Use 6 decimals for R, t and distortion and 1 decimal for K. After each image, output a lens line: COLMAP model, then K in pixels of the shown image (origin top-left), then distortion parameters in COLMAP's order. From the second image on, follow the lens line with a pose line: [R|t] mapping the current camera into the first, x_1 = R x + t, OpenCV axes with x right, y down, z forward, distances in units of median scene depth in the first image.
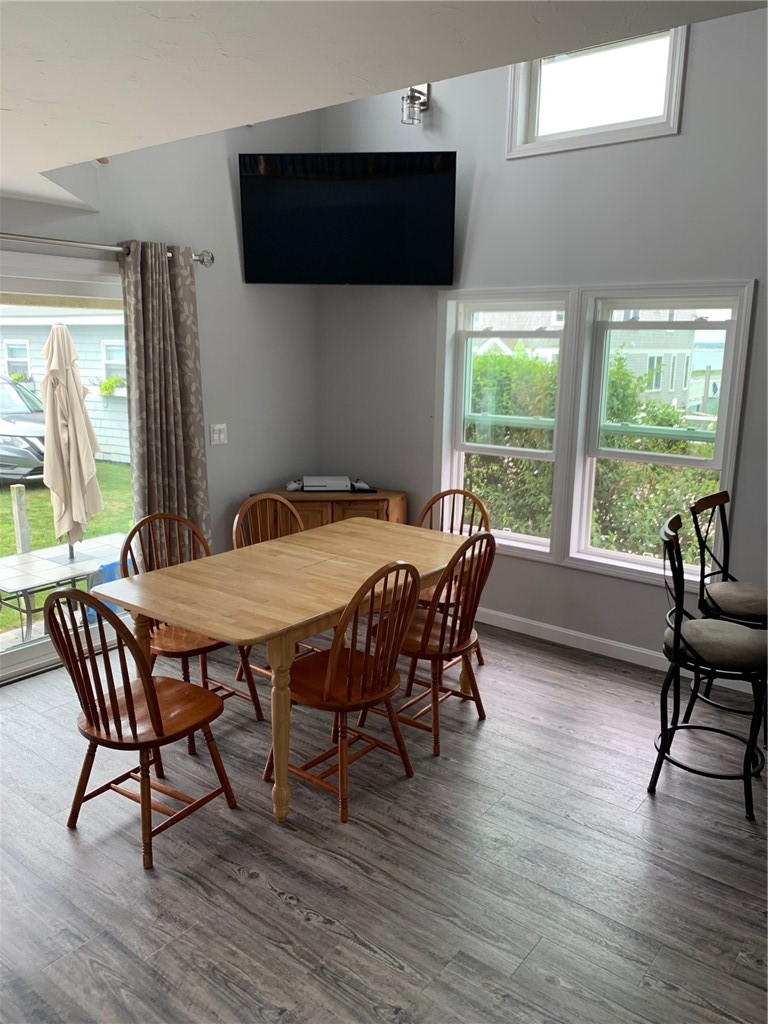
lens RADIAL K [[781.6, 0, 383.9], [0, 781.6, 514.2], [0, 0, 1]] dist [0.010856, 0.000727]
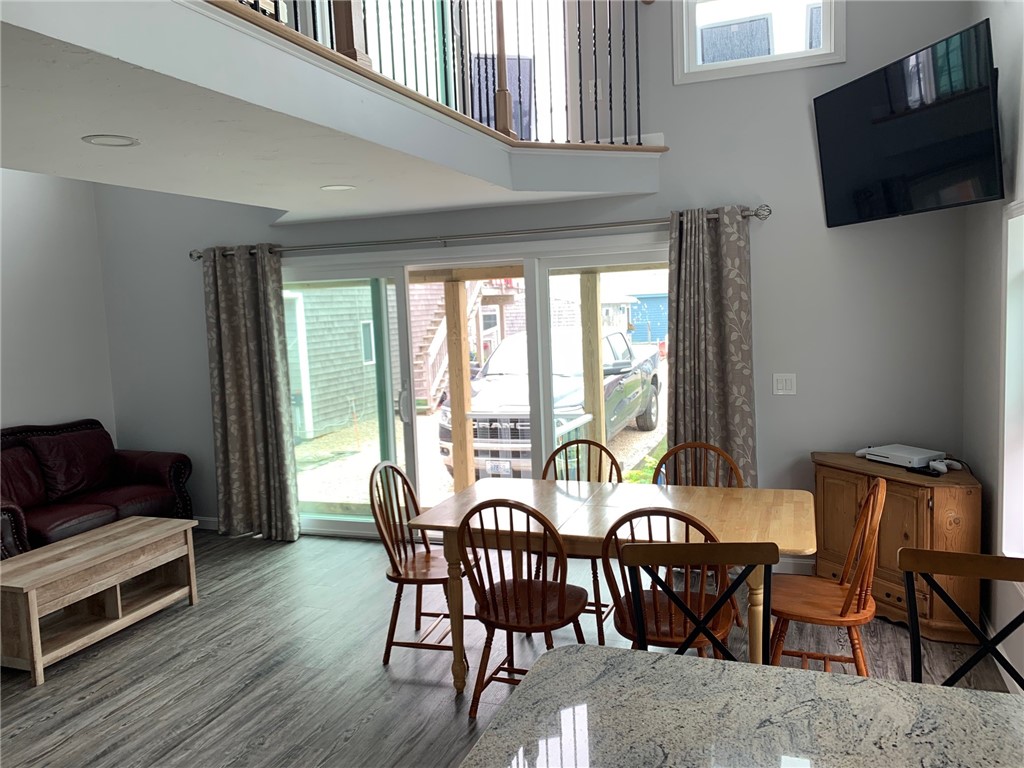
lens RADIAL K [[781.6, 0, 513.8], [0, 781.6, 382.1], [0, 0, 1]] dist [0.010856, 0.000727]
pose [[0.288528, 0.071484, -0.954799, 0.701320], [-0.151334, 0.988079, 0.028245, -0.092414], [0.945436, 0.136344, 0.295907, 0.447235]]
